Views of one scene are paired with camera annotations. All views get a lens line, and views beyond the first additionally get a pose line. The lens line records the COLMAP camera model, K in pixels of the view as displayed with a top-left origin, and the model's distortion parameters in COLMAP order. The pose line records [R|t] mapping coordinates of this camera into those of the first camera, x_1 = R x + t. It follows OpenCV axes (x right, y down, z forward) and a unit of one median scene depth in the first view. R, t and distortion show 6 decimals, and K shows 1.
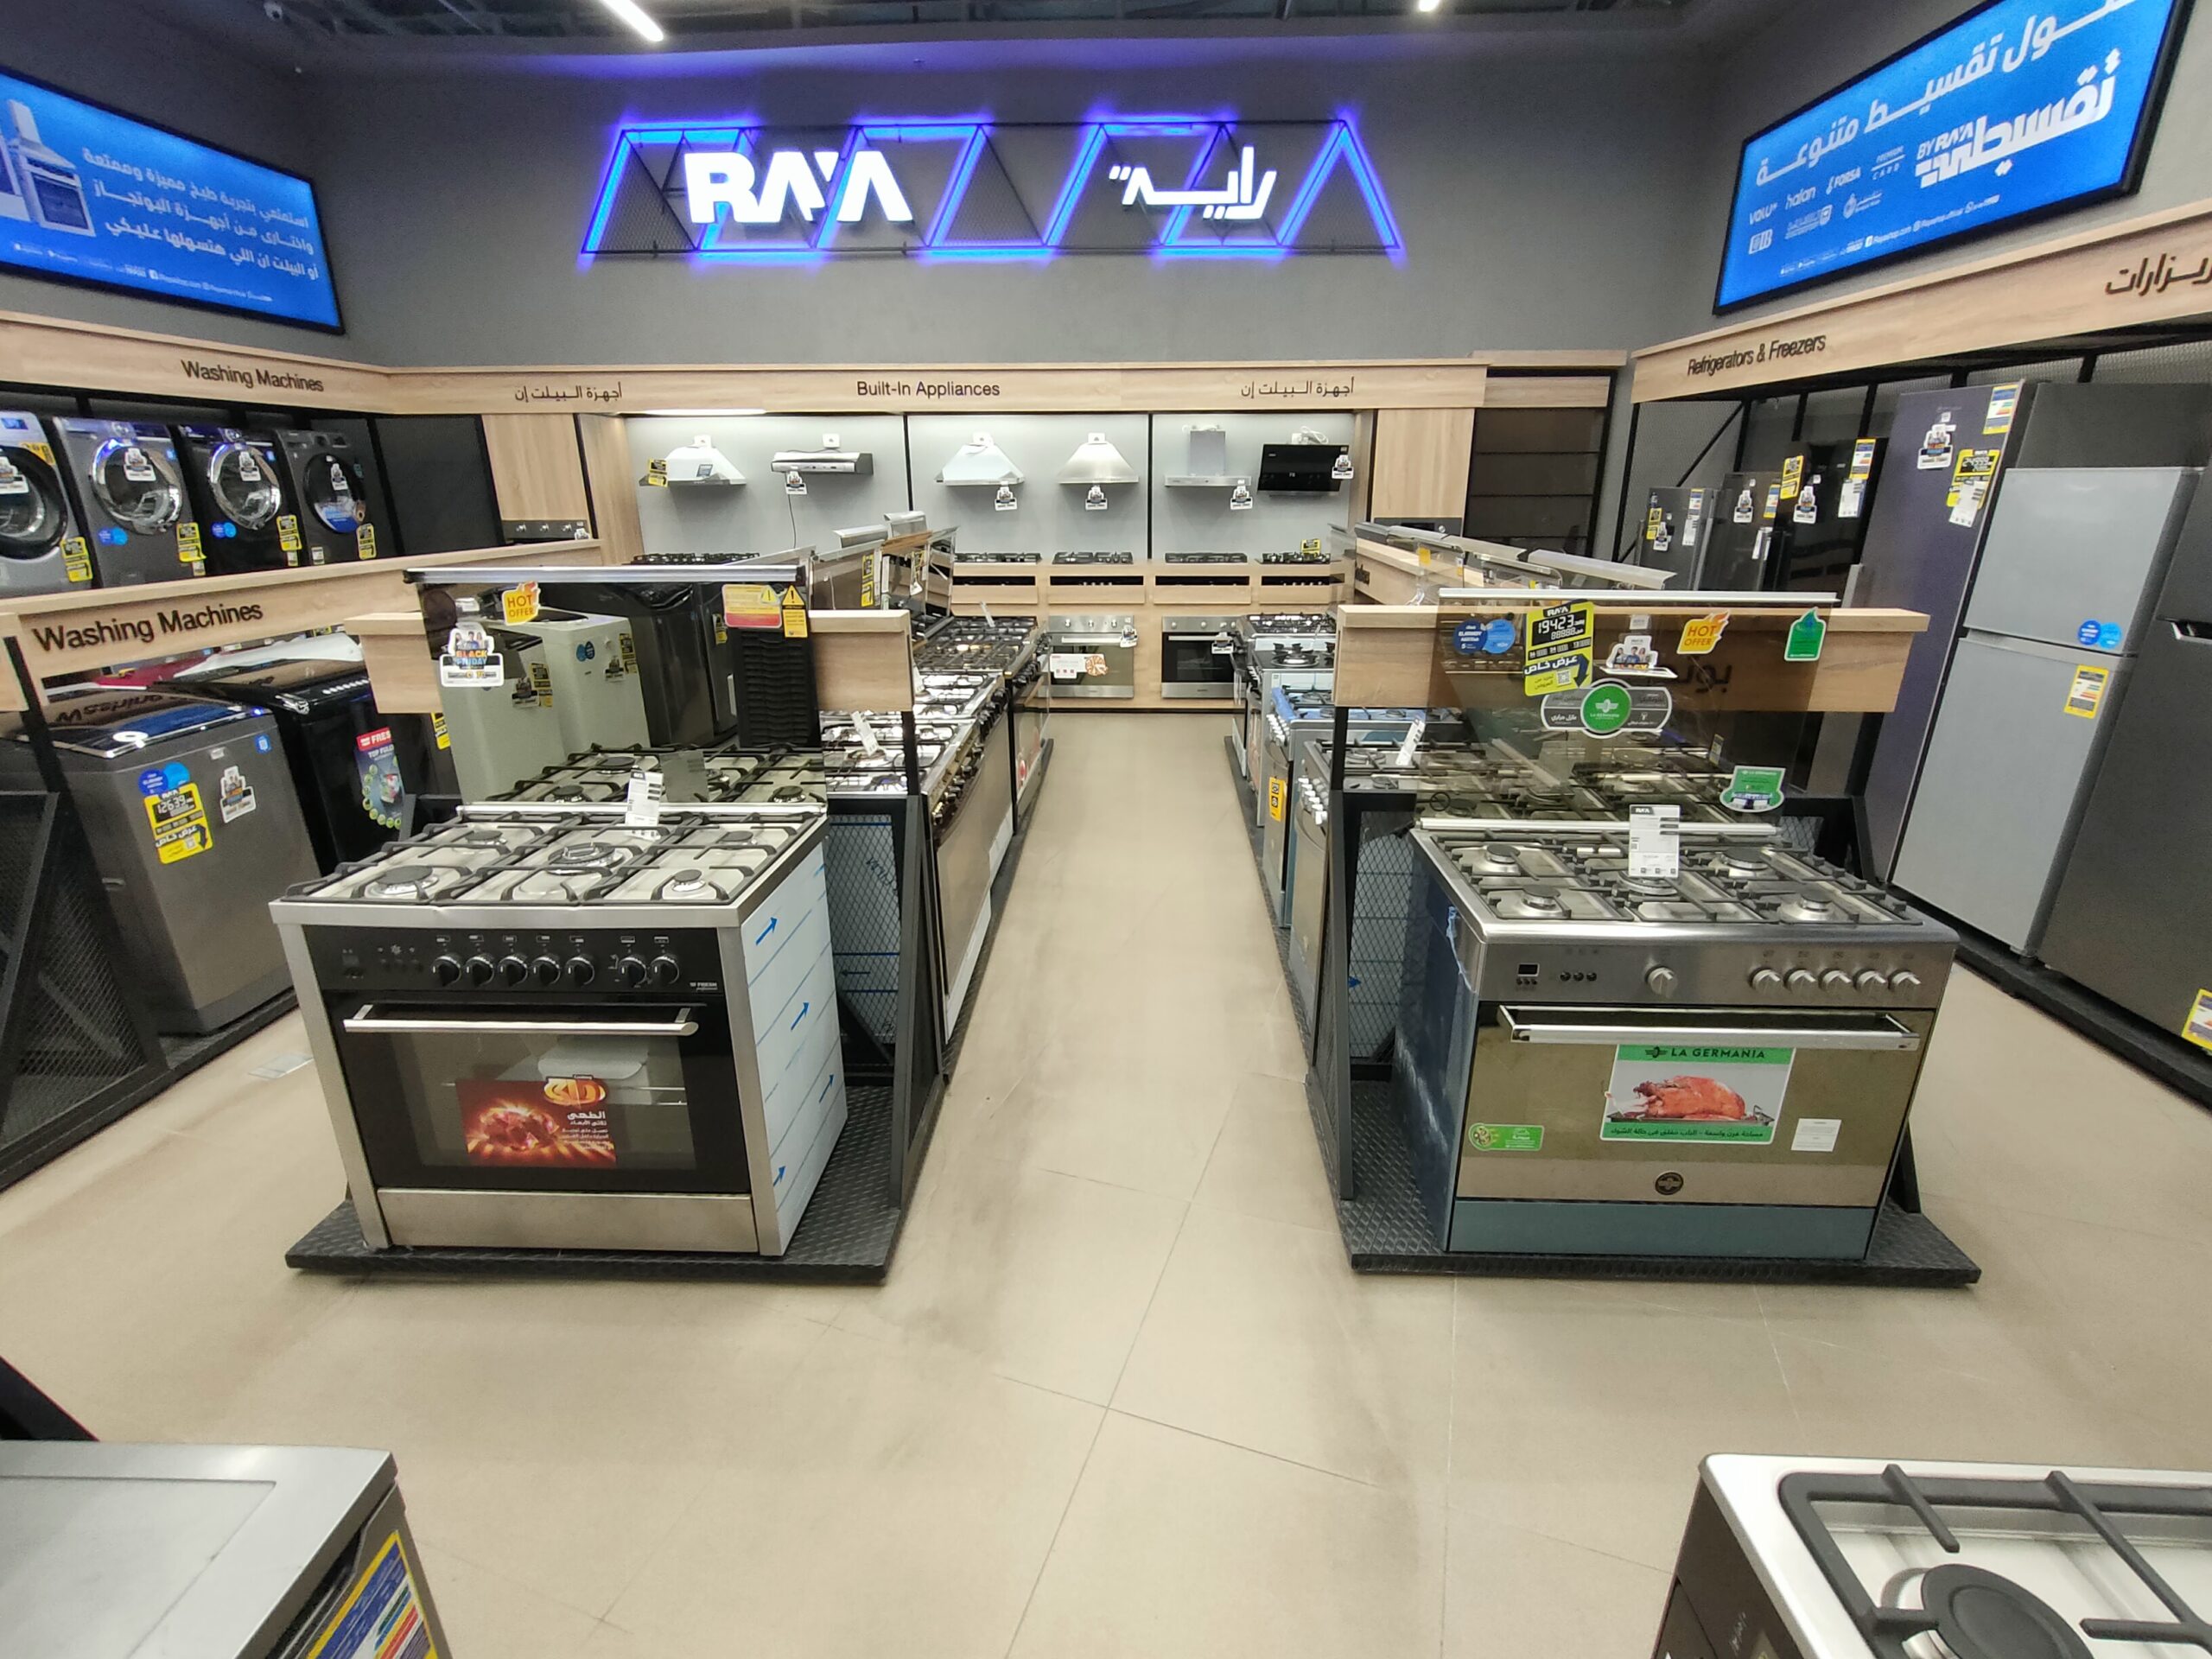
lens RADIAL K [[1019.5, 0, 1110.4], [0, 1019.5, 830.1], [0, 0, 1]] dist [-0.002205, 0.000885]
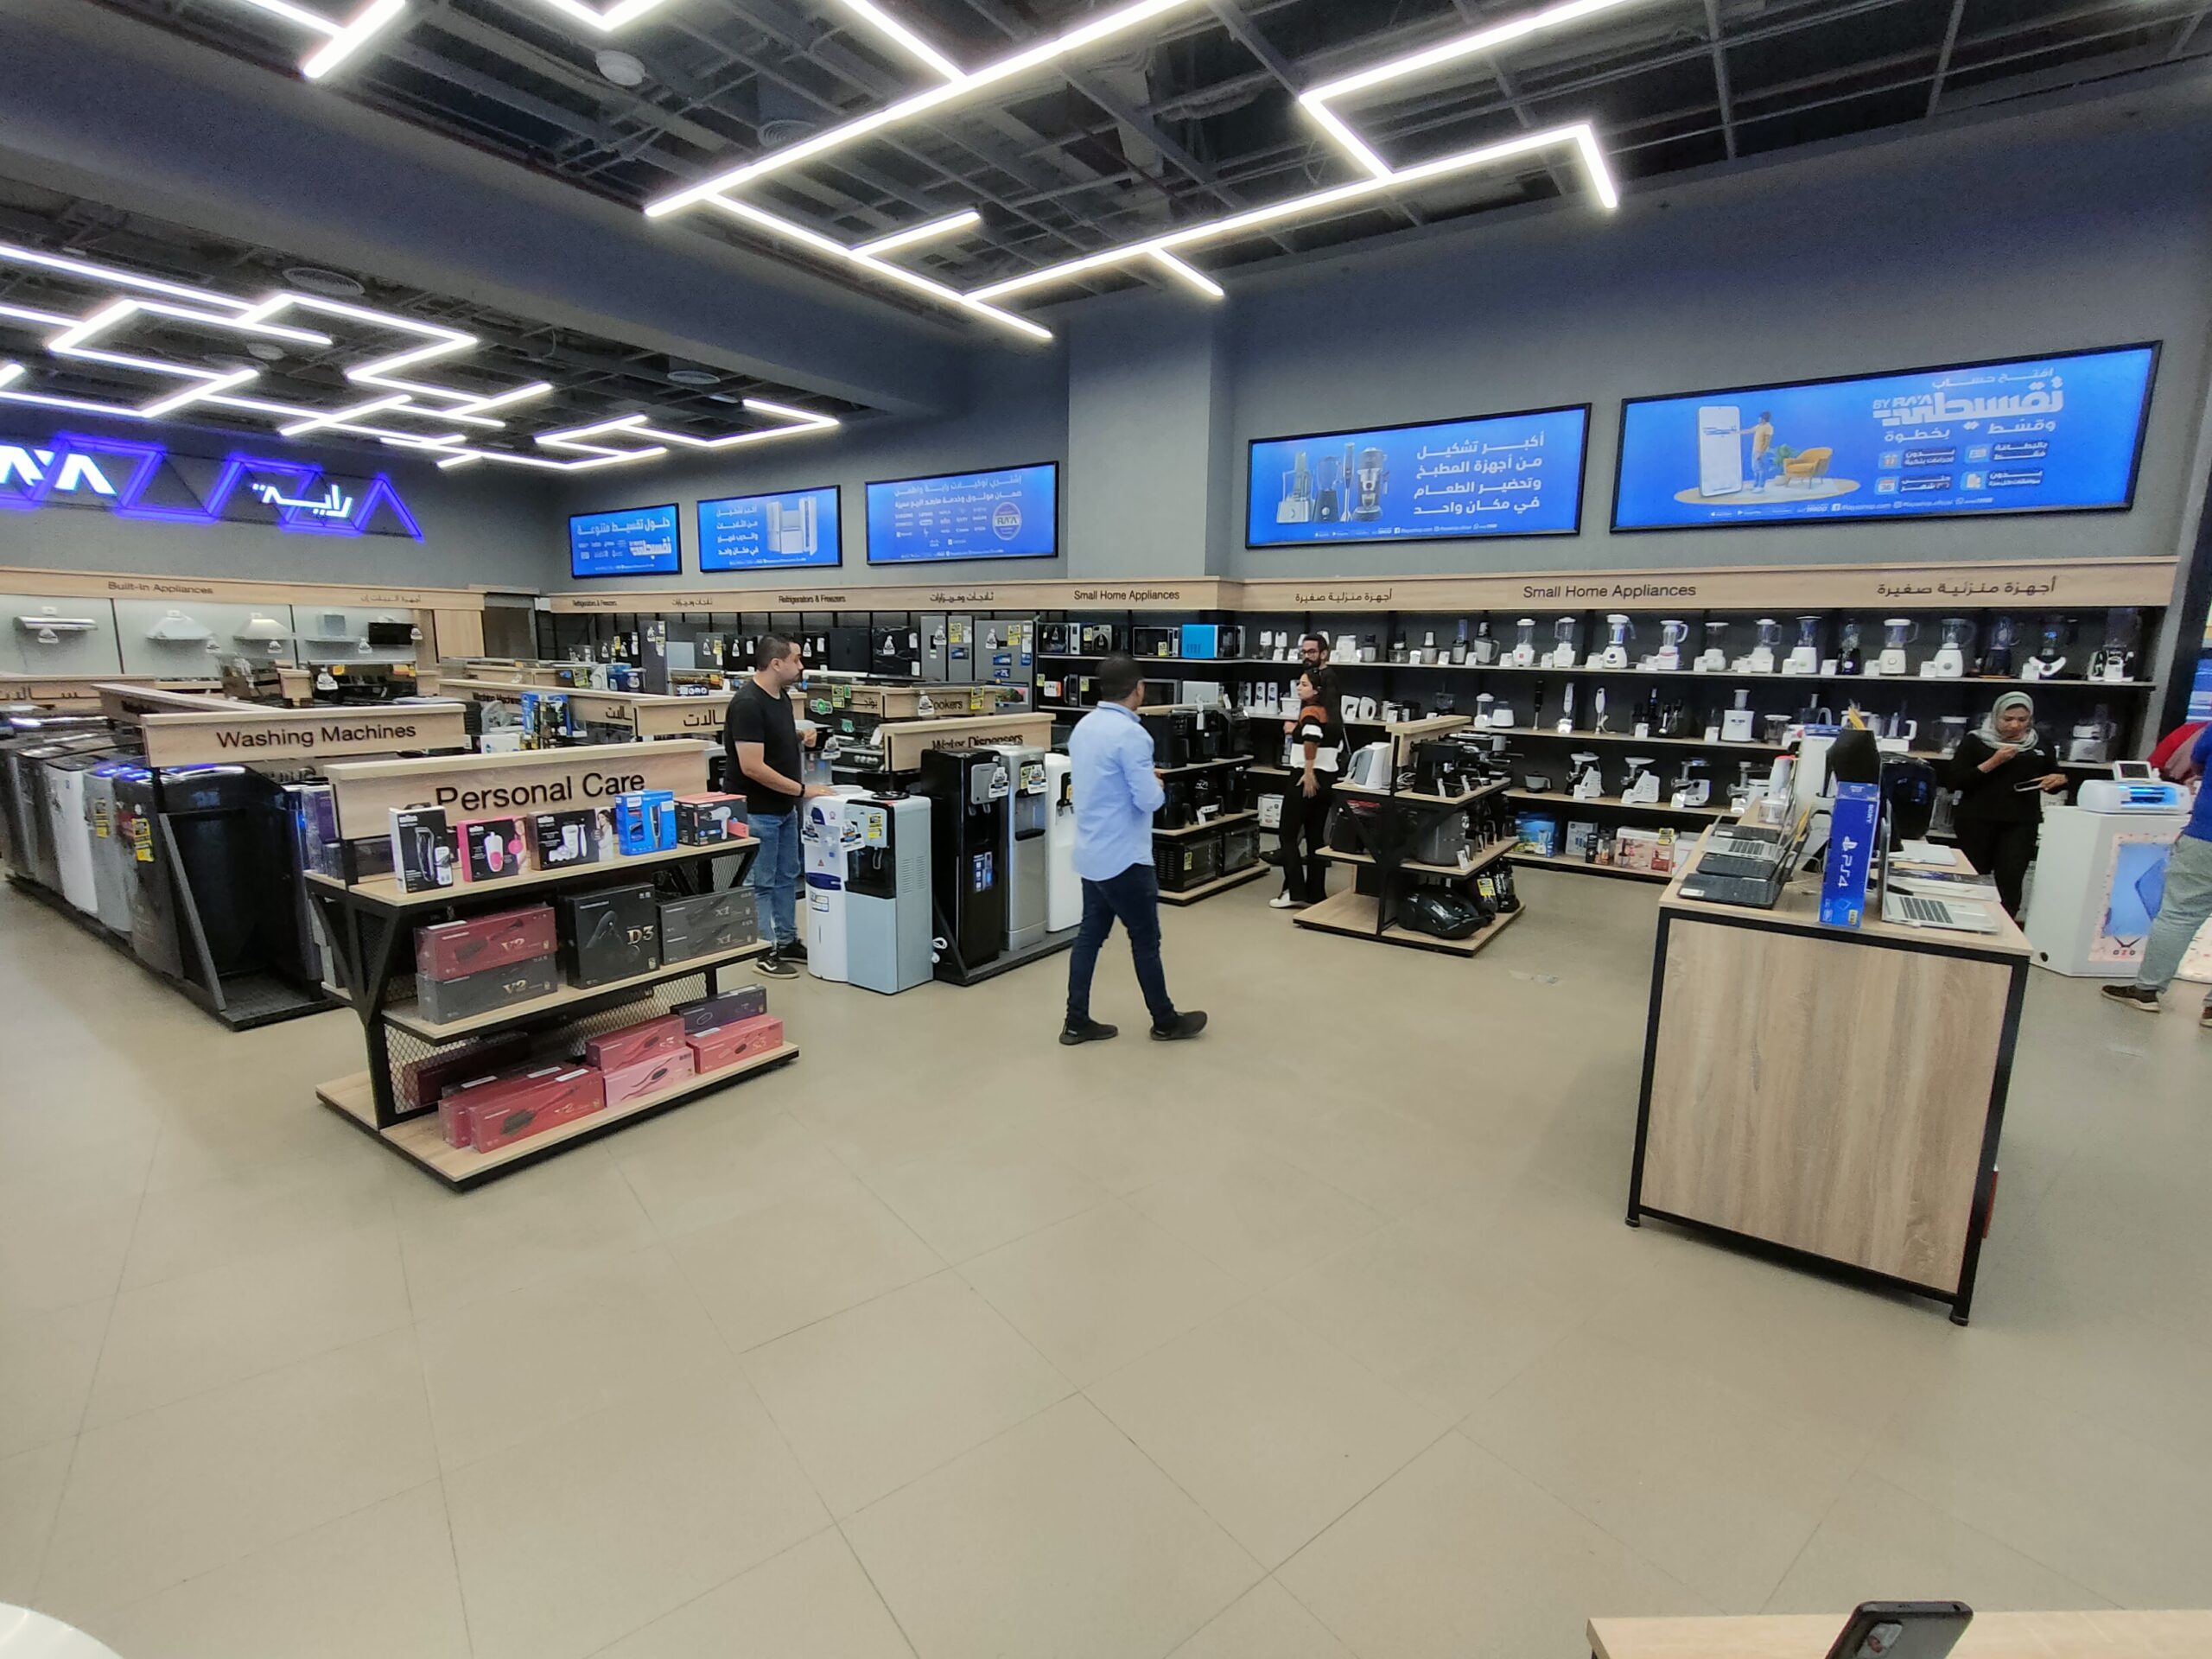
lens RADIAL K [[1019.5, 0, 1110.4], [0, 1019.5, 830.1], [0, 0, 1]] dist [-0.002205, 0.000885]
pose [[0.541825, -0.138224, 0.829048, -0.827634], [0.255263, 0.966855, -0.005628, 0.429079], [-0.800791, 0.214675, 0.559150, -1.283928]]
